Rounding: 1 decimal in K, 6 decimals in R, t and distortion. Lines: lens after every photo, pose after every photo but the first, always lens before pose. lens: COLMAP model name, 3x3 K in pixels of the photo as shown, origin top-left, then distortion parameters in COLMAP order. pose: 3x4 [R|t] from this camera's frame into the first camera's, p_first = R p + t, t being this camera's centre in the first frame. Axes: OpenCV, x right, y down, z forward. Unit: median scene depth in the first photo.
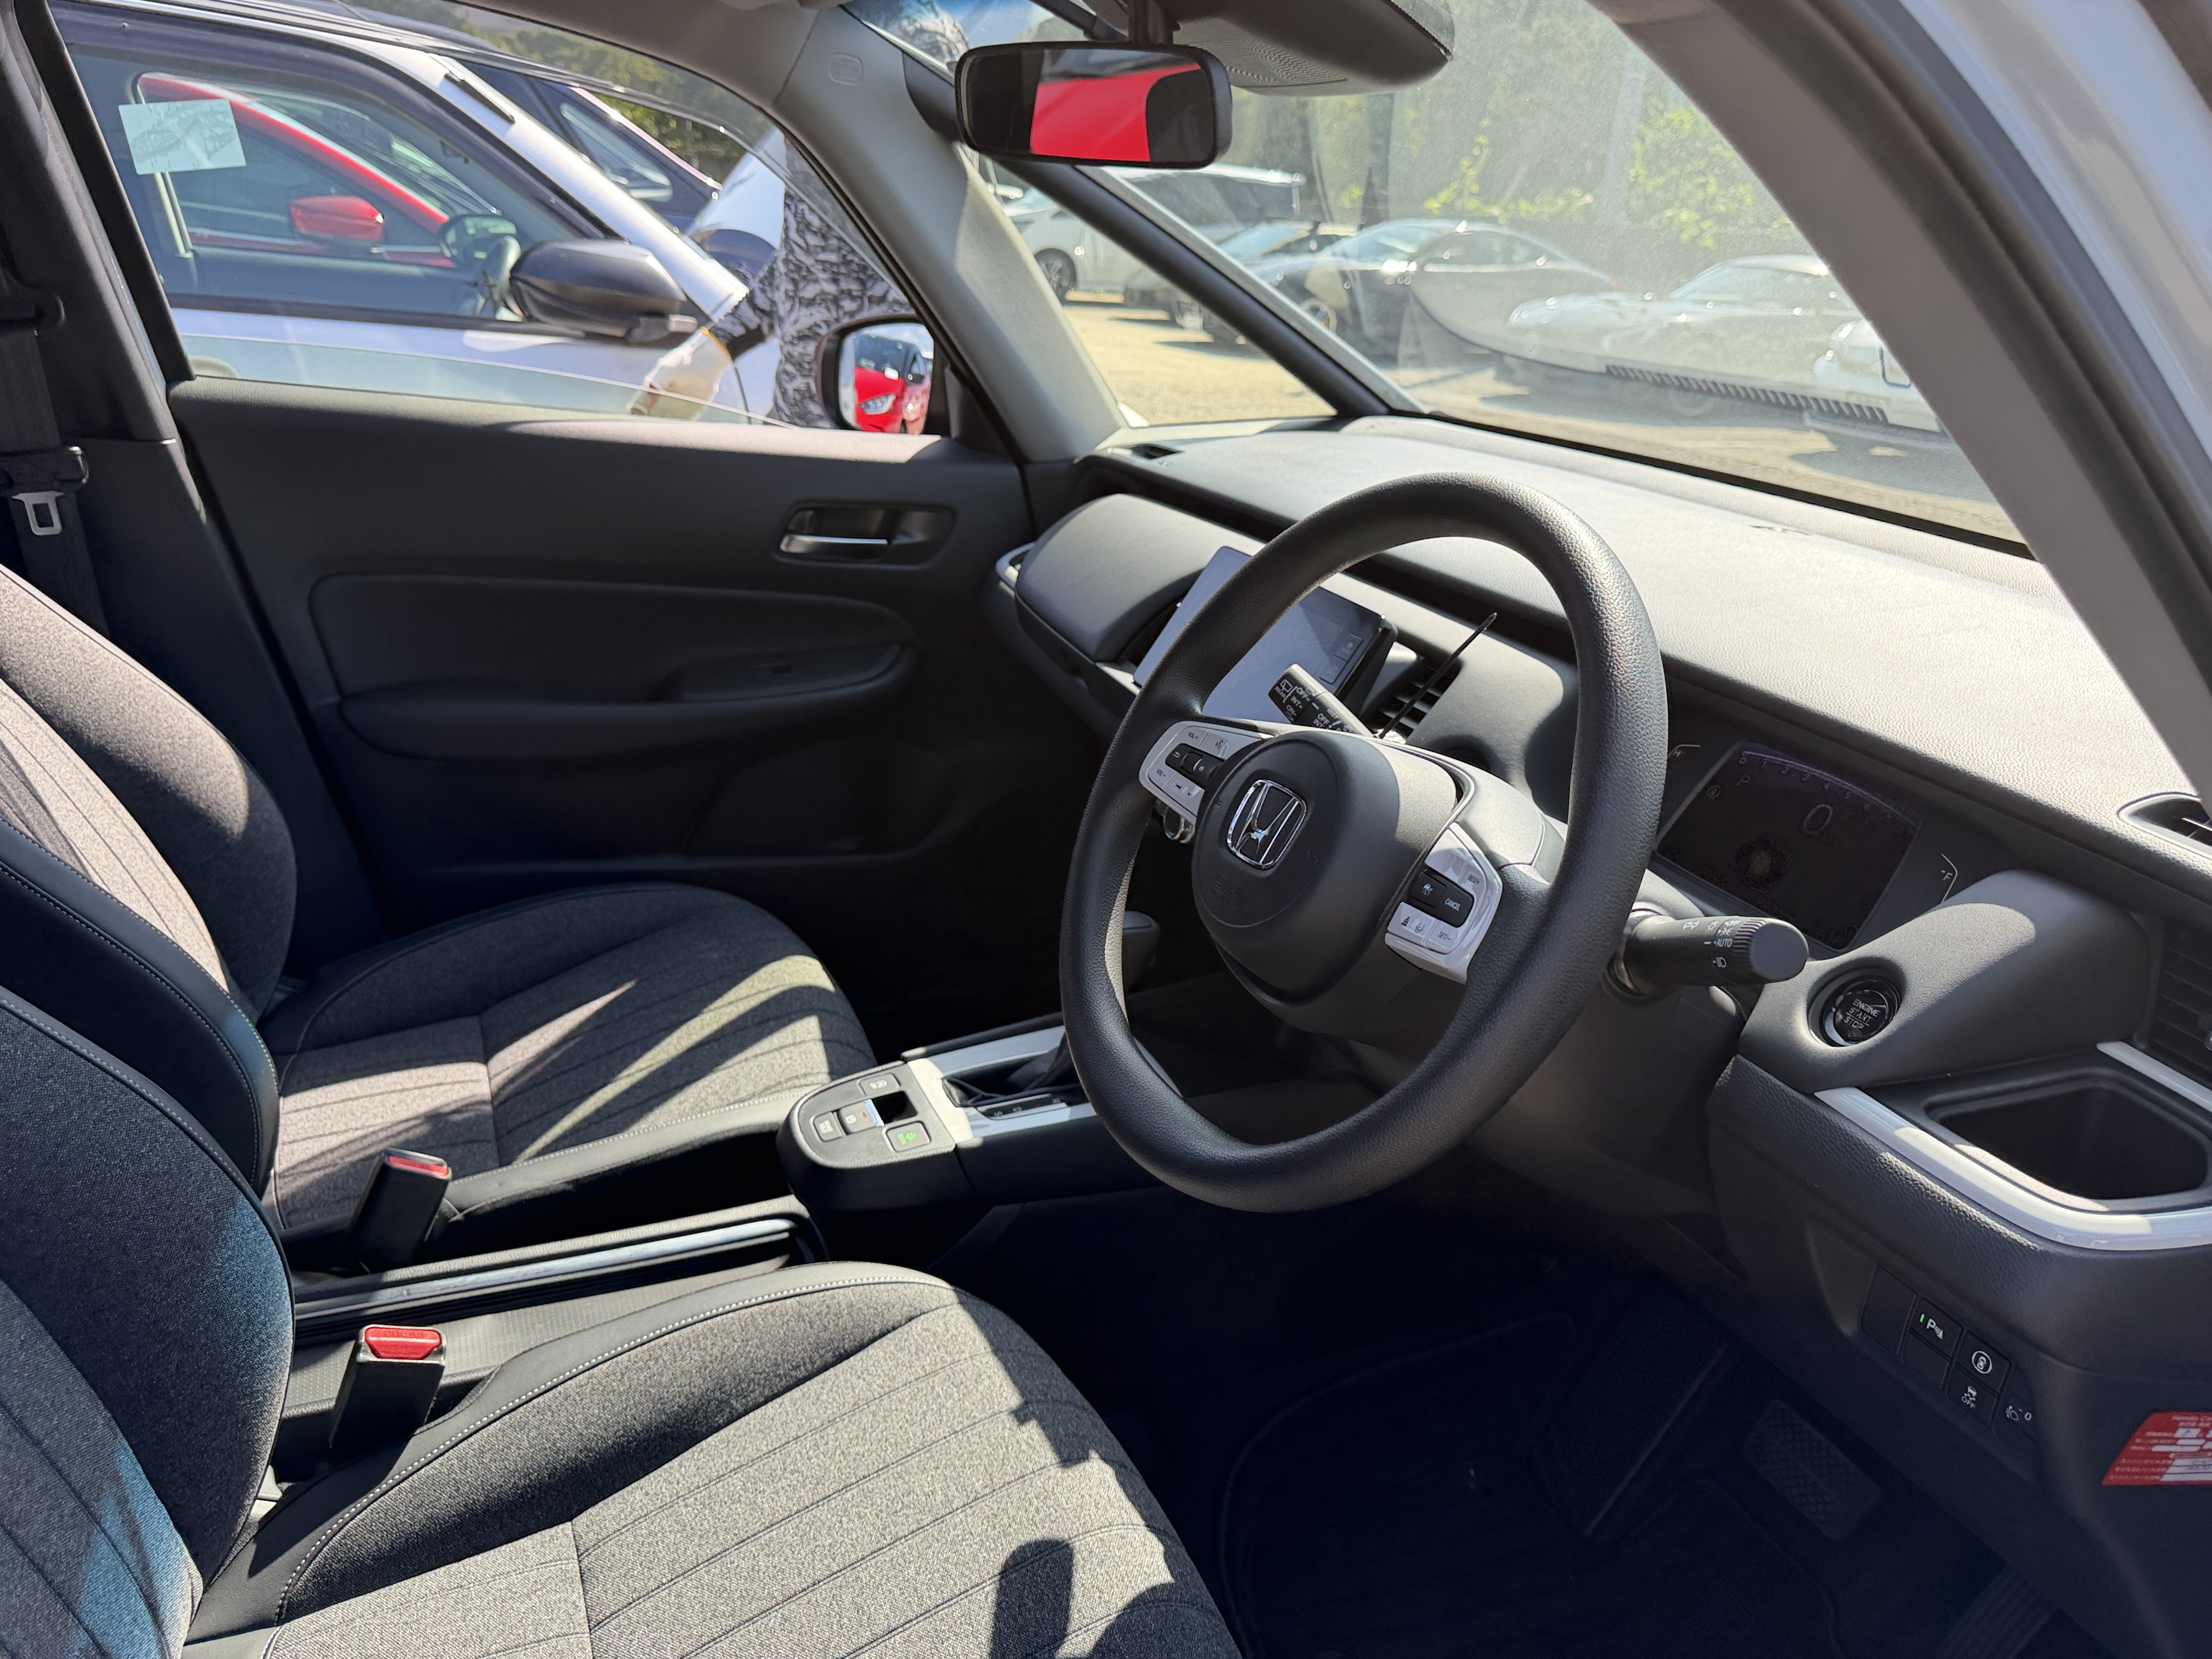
lens RADIAL K [[1653.8, 0, 1106.0], [0, 1653.8, 829.5], [0, 0, 1]] dist [-0.002097, -0.008777]
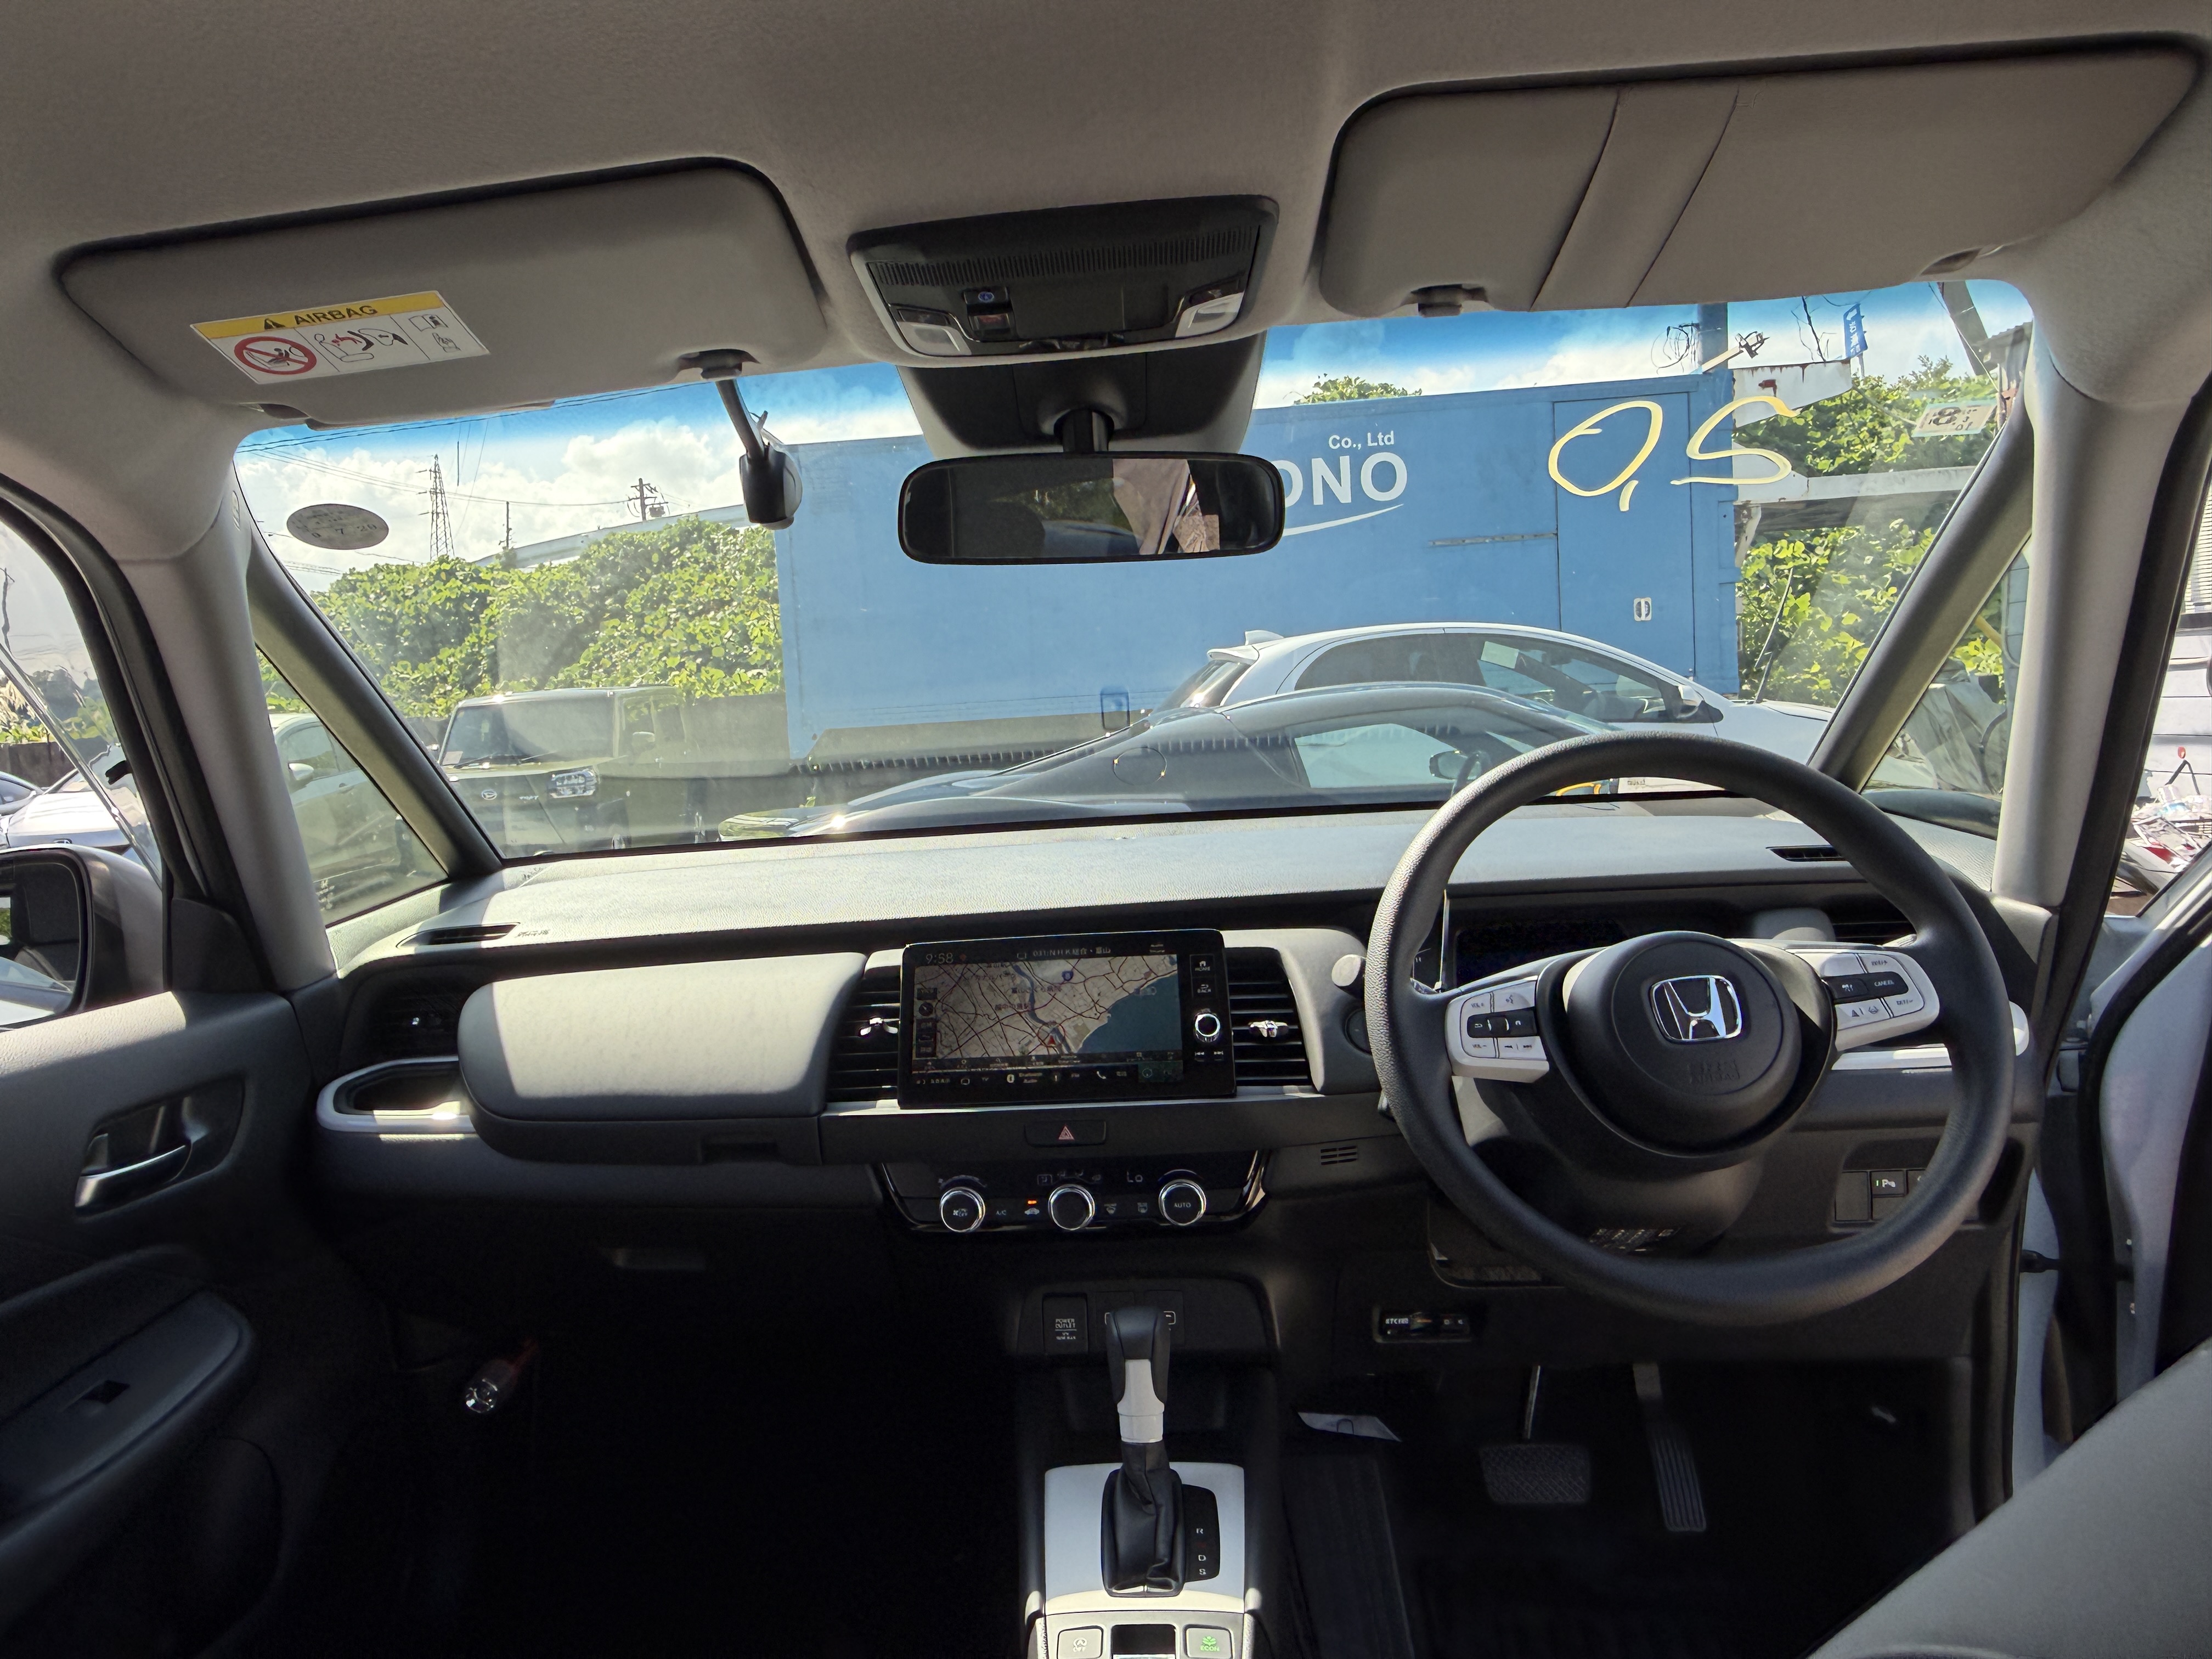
lens RADIAL K [[1418.0, 0, 1106.0], [0, 1418.0, 829.5], [0, 0, 1]] dist [0.004174, 0.001059]
pose [[0.446706, -0.144031, 0.883011, -0.902982], [0.395600, 0.917031, -0.050550, -0.218359], [-0.802467, 0.371900, 0.466622, 0.714901]]
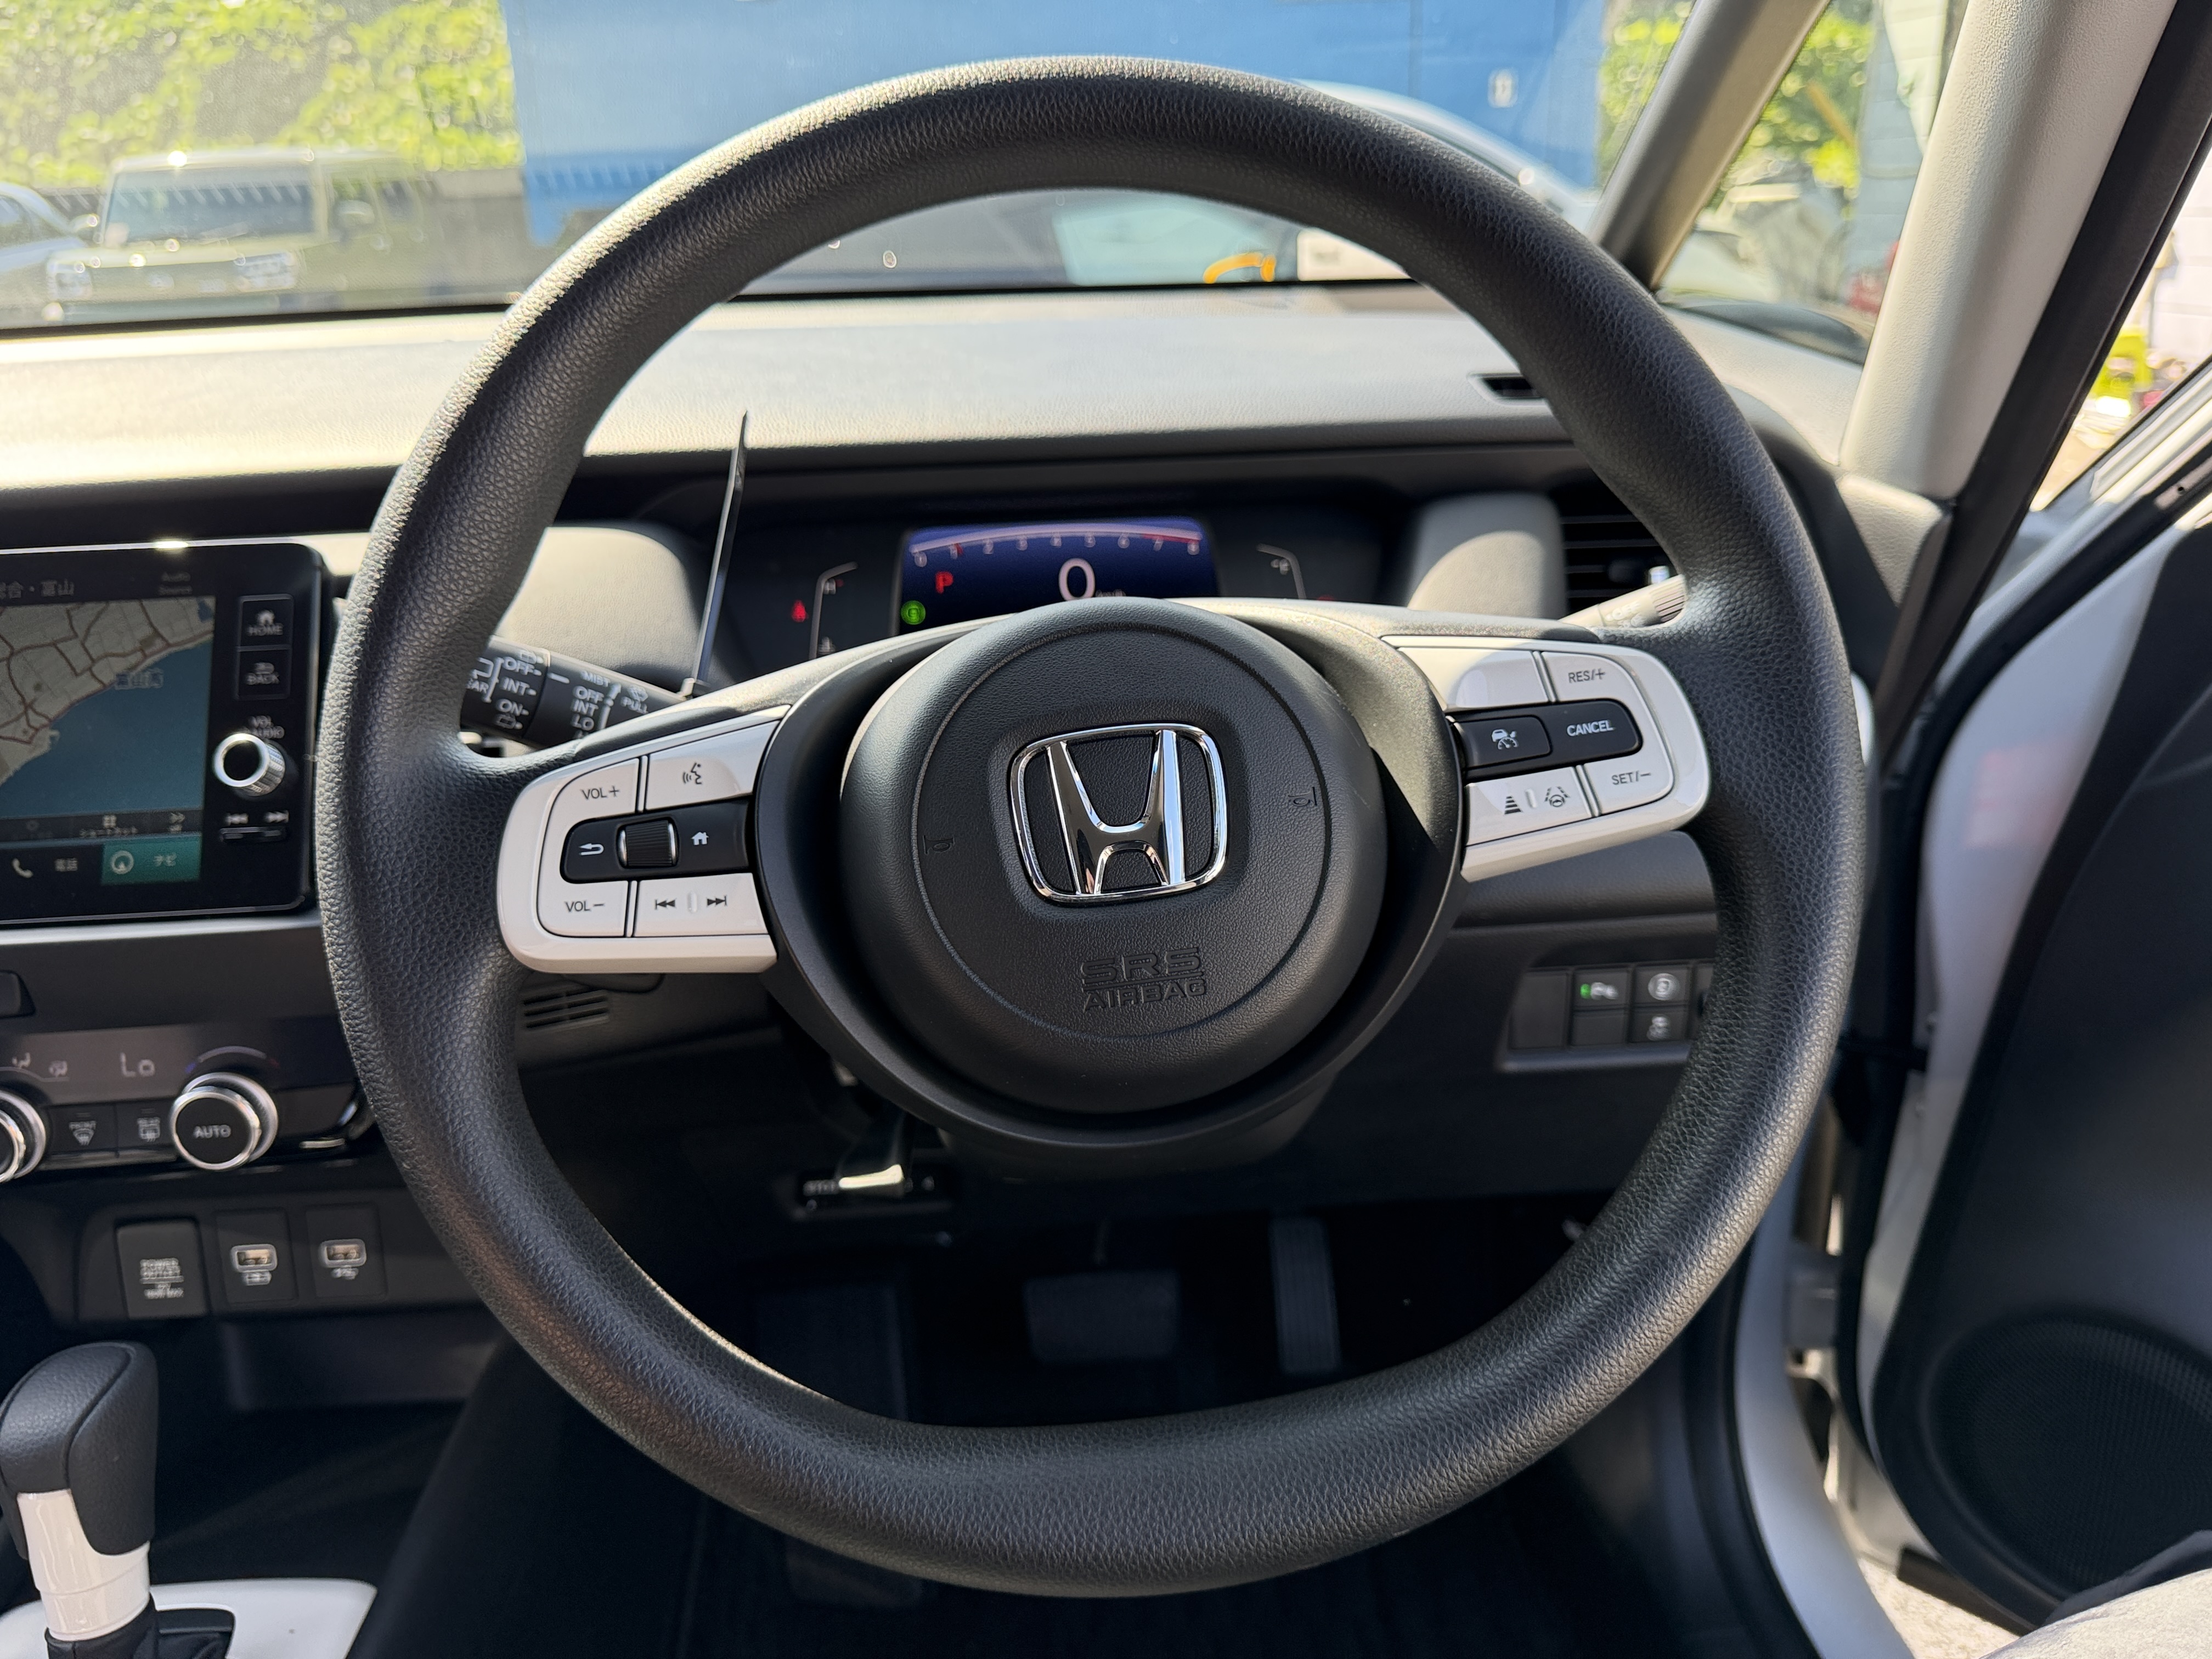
lens RADIAL K [[1653.8, 0, 1106.0], [0, 1653.8, 829.5], [0, 0, 1]] dist [-0.002097, -0.008777]
pose [[0.299625, -0.401773, 0.865334, -0.274006], [0.384216, 0.881017, 0.276019, -0.114293], [-0.873271, 0.249773, 0.418343, 0.712522]]
